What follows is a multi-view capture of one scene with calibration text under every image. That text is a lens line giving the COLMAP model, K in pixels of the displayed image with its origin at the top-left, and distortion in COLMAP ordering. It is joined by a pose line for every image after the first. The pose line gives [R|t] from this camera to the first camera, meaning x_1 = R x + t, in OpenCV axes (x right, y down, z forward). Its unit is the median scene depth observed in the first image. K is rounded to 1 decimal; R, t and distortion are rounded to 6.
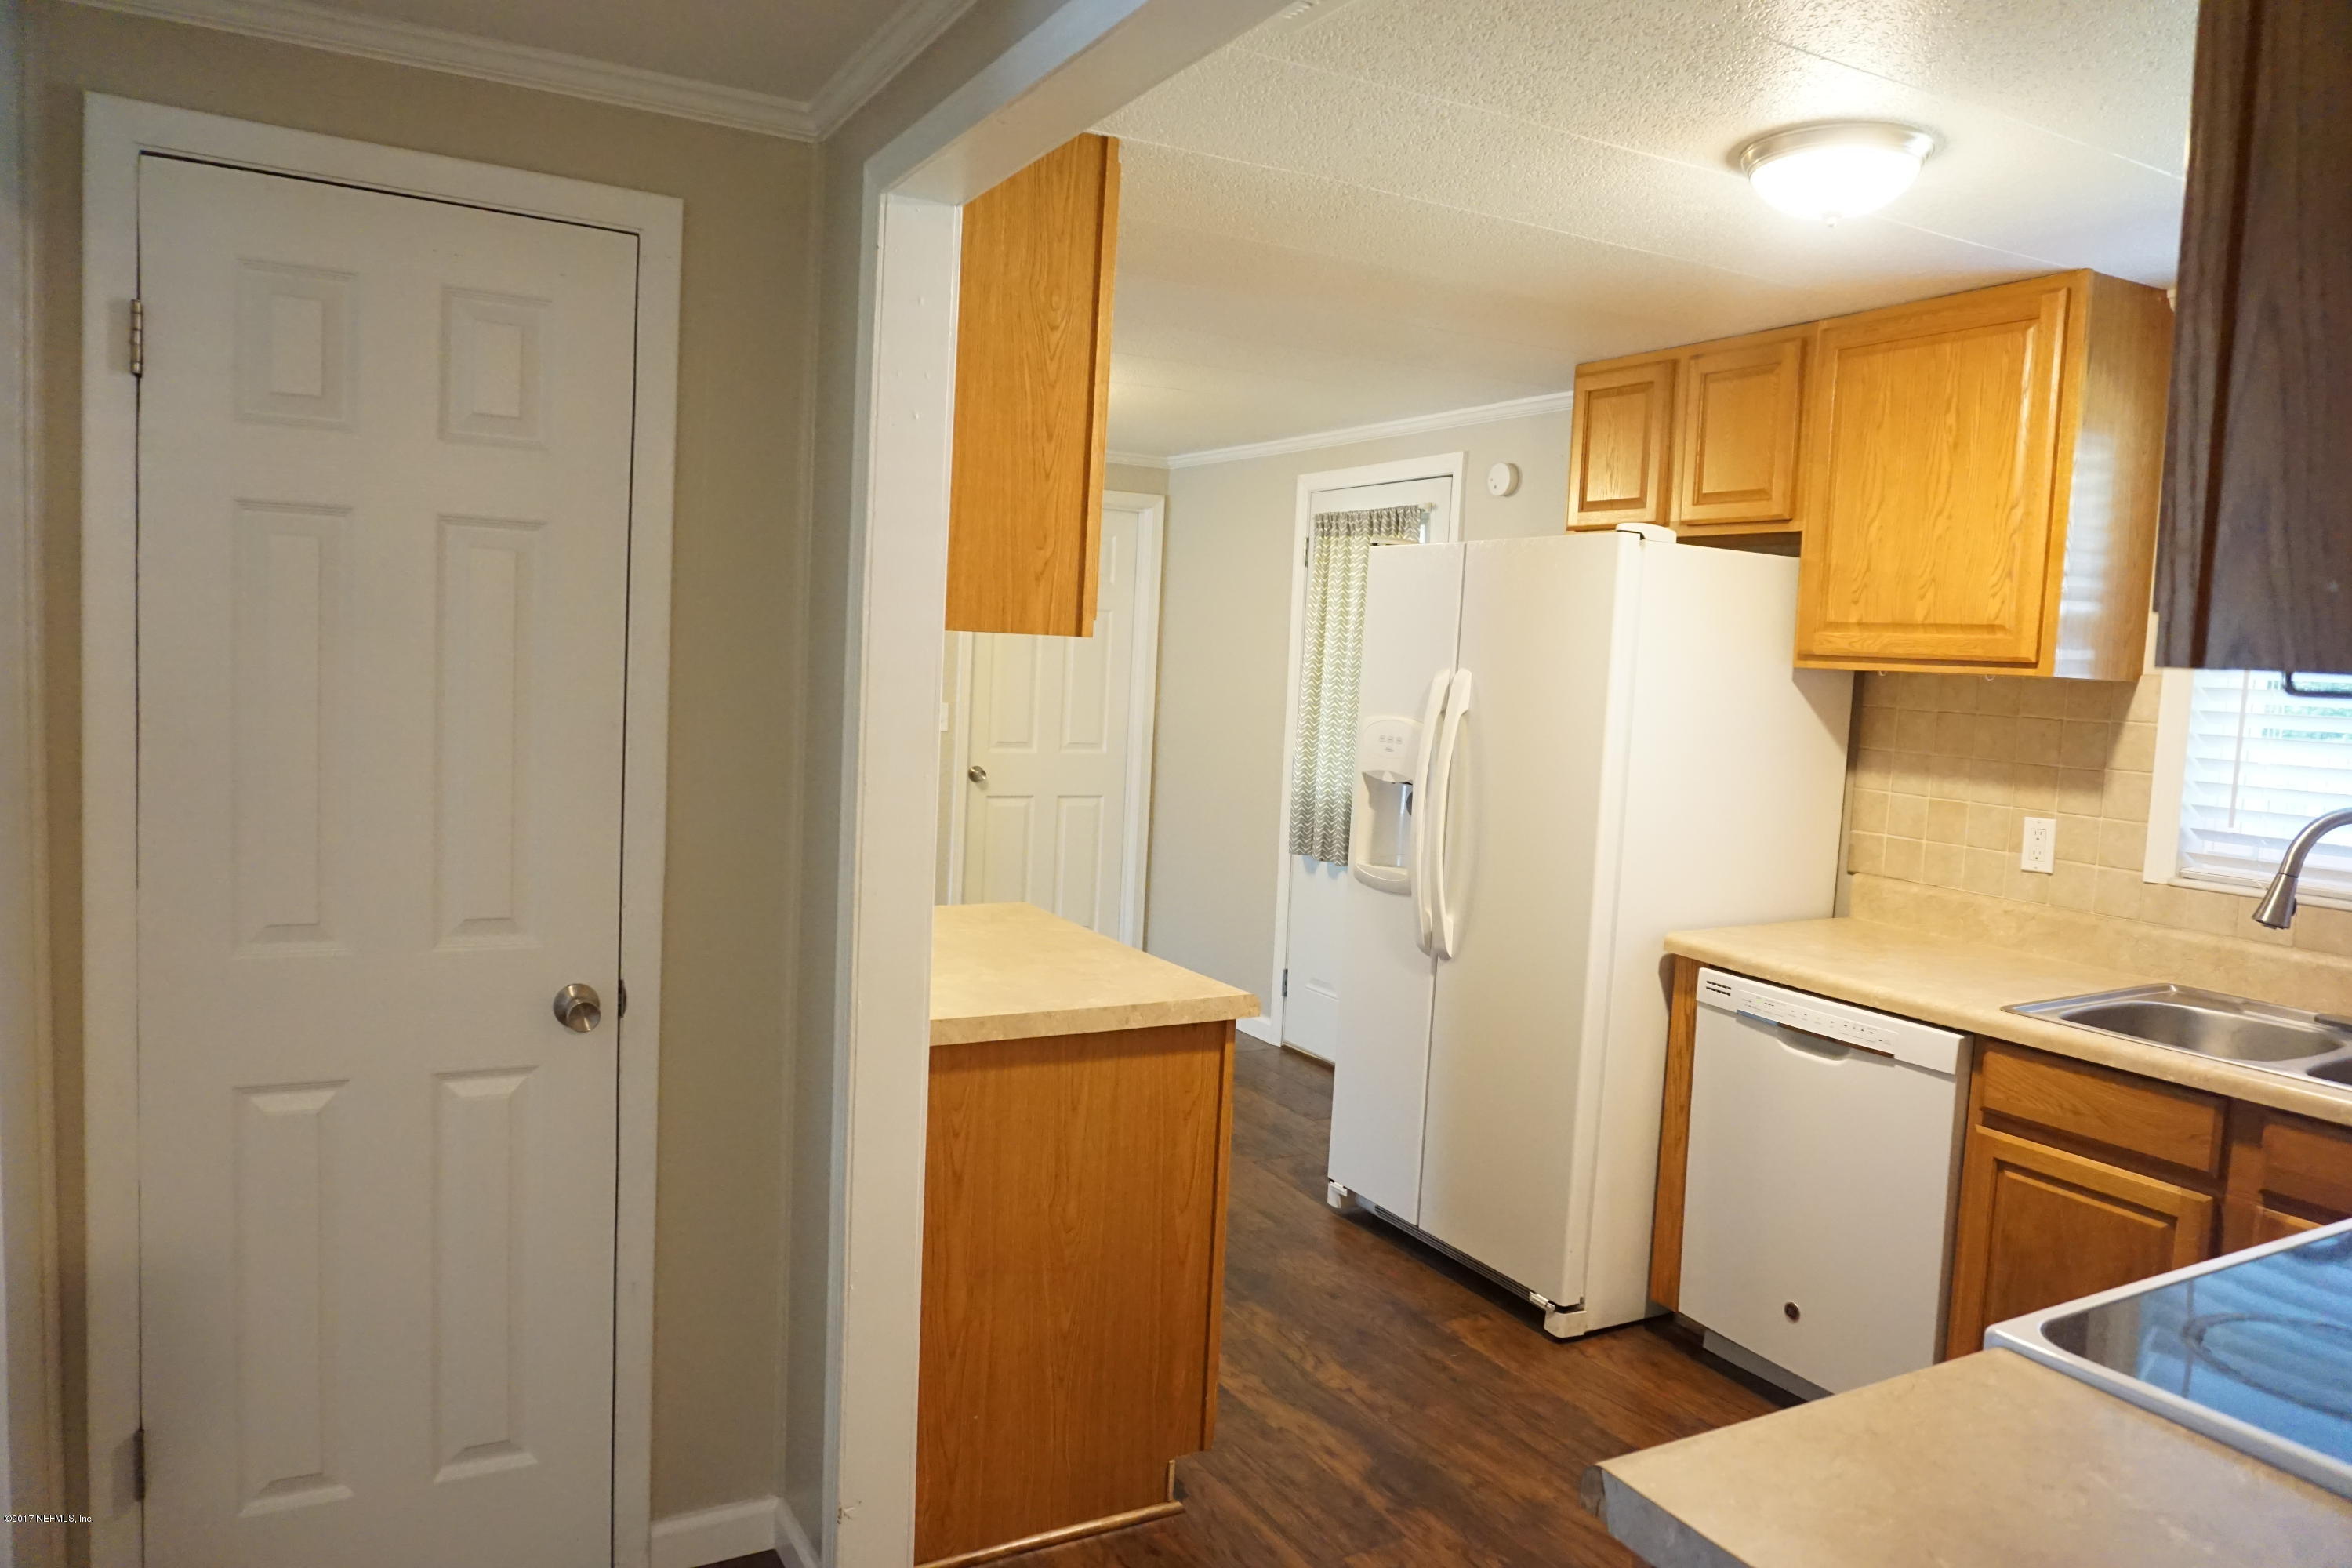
lens RADIAL K [[1547.9, 0, 1172.9], [0, 1547.9, 779.2], [0, 0, 1]] dist [-0.057058, 0.033319]
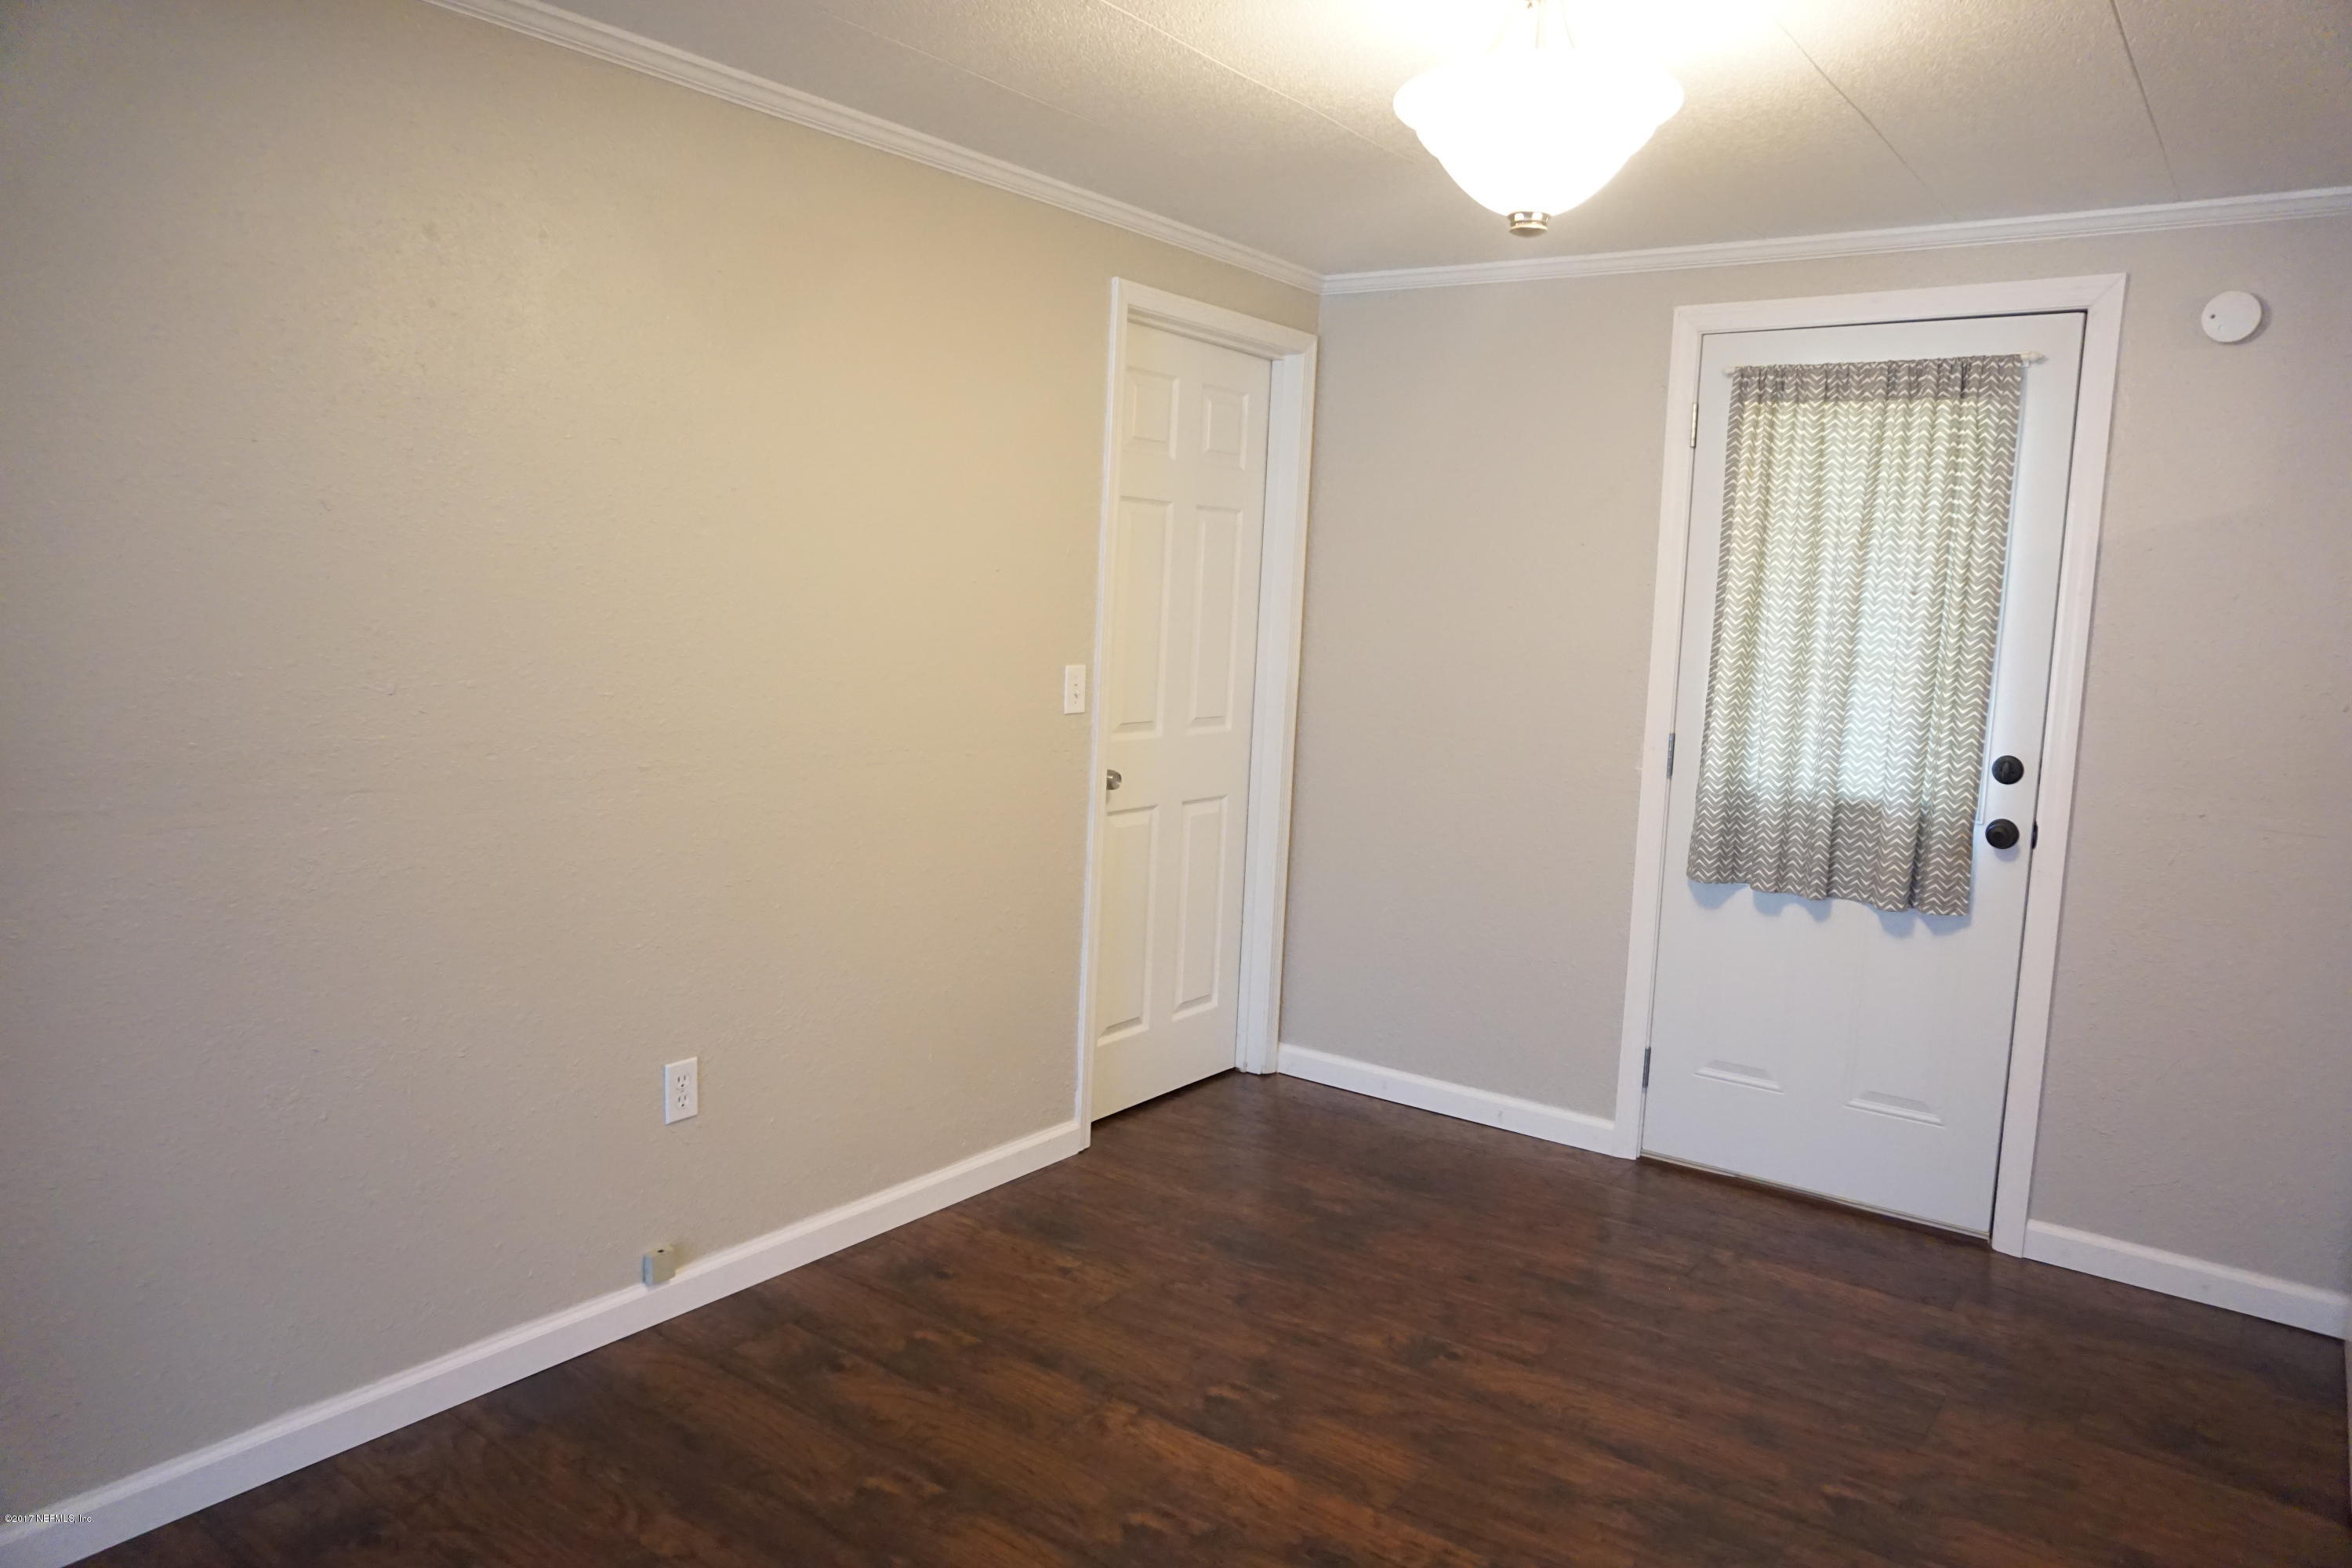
lens RADIAL K [[1543.1, 0, 1179.0], [0, 1543.1, 809.0], [0, 0, 1]] dist [-0.057823, 0.004540]
pose [[0.918697, -0.068847, 0.388916, -0.370250], [0.037901, 0.995513, 0.086700, -0.047889], [-0.393140, -0.064911, 0.917184, 0.468766]]
